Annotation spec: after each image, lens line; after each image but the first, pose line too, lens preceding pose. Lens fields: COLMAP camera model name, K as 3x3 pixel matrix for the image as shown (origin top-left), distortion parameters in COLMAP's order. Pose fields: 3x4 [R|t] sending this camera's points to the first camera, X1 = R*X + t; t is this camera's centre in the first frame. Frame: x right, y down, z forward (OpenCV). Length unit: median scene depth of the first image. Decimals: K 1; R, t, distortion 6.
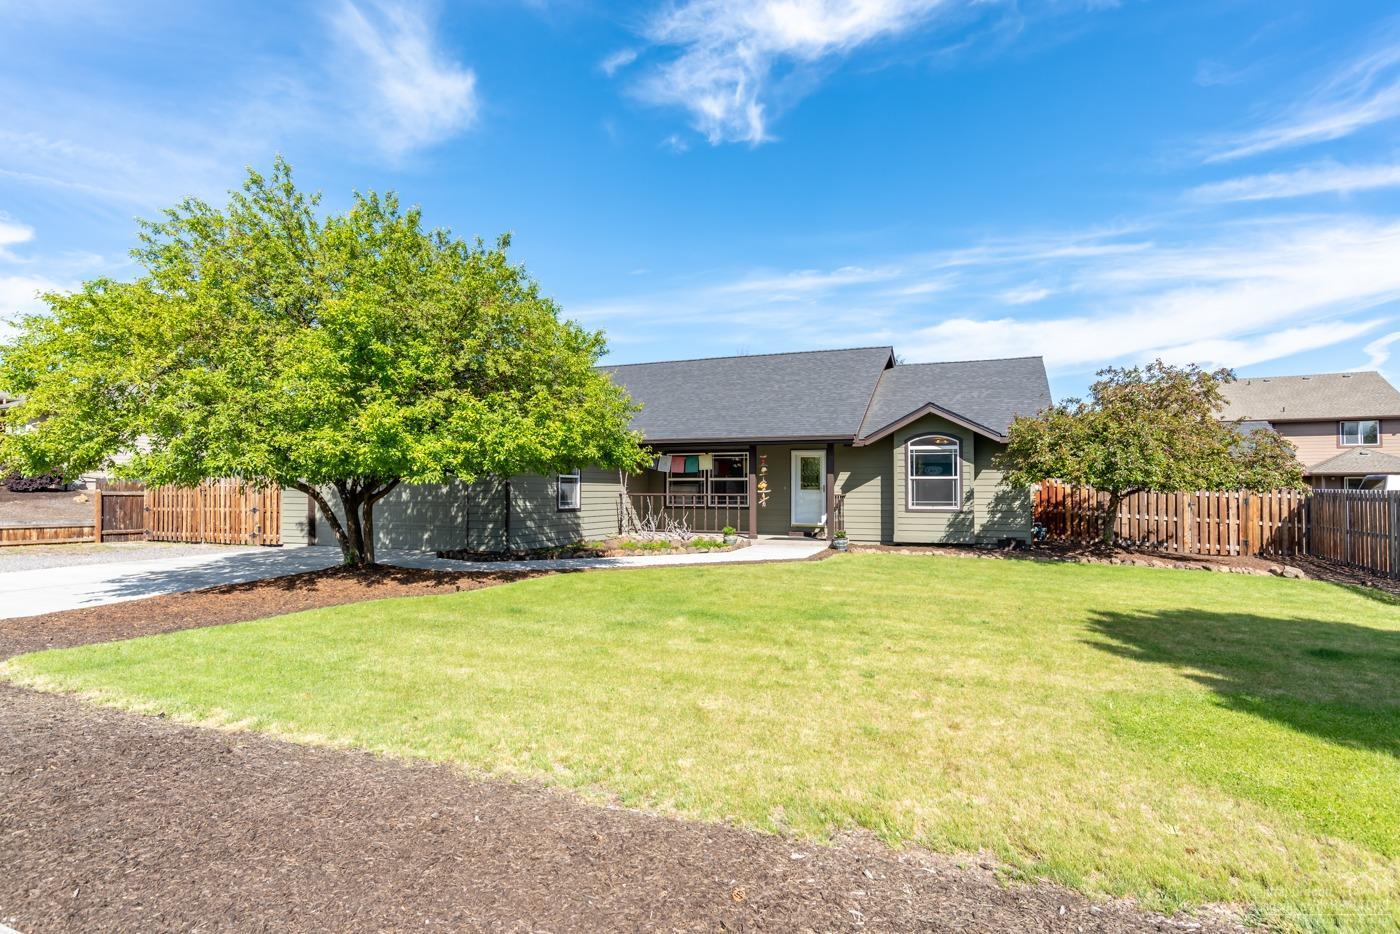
lens RADIAL K [[721.2, 0, 700.0], [0, 721.2, 467.0], [0, 0, 1]] dist [-0.060192, 0.026940]
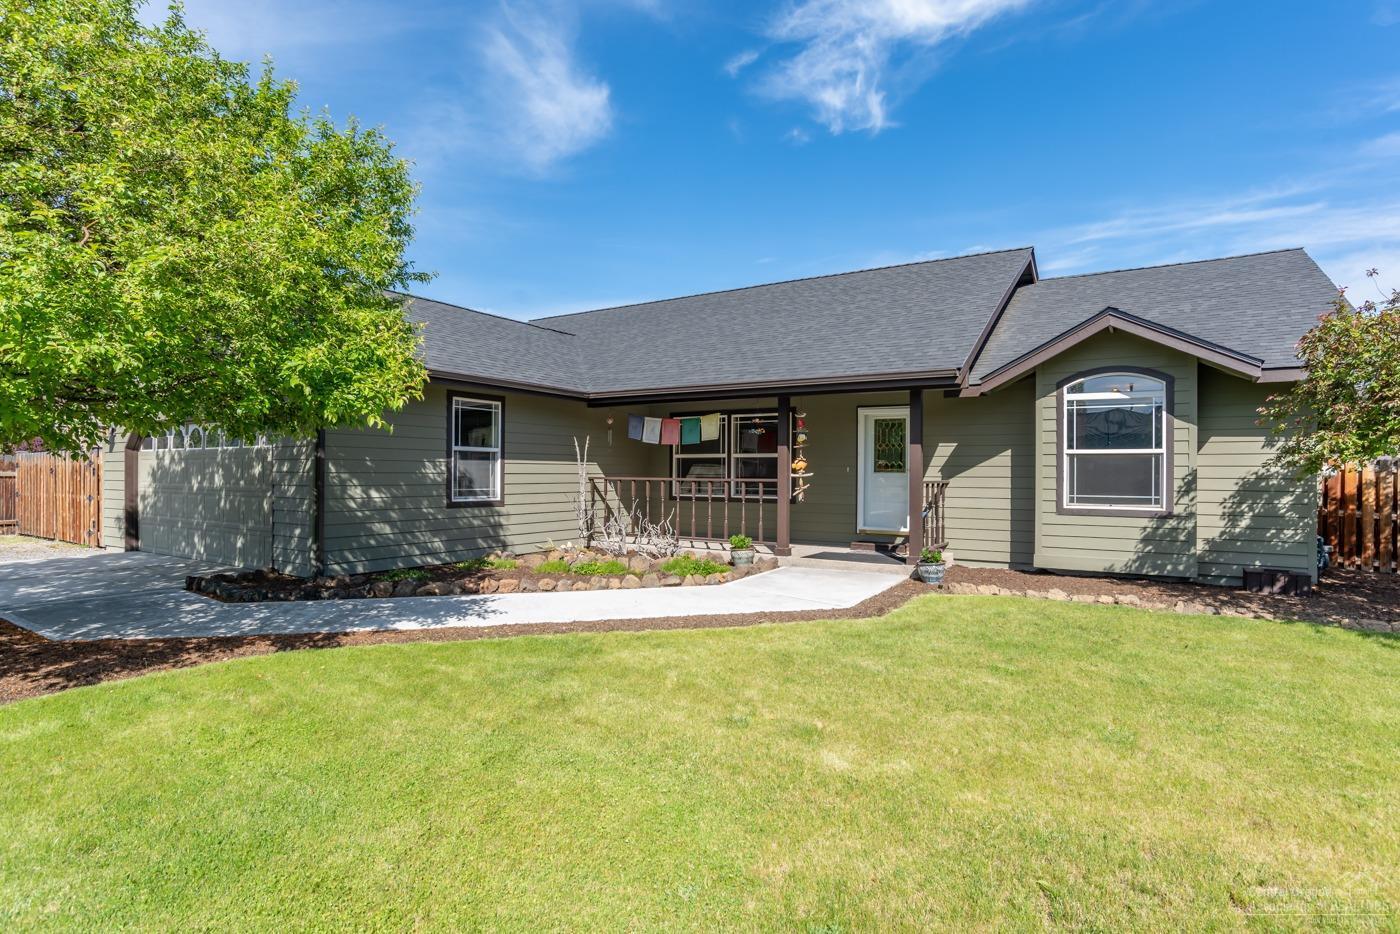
lens RADIAL K [[721.2, 0, 700.0], [0, 721.2, 467.0], [0, 0, 1]] dist [-0.060192, 0.026940]
pose [[0.984933, 0.002844, -0.172916, 0.108624], [0.001314, 0.999713, 0.023928, 0.013273], [0.172934, -0.023795, 0.984646, 0.408707]]
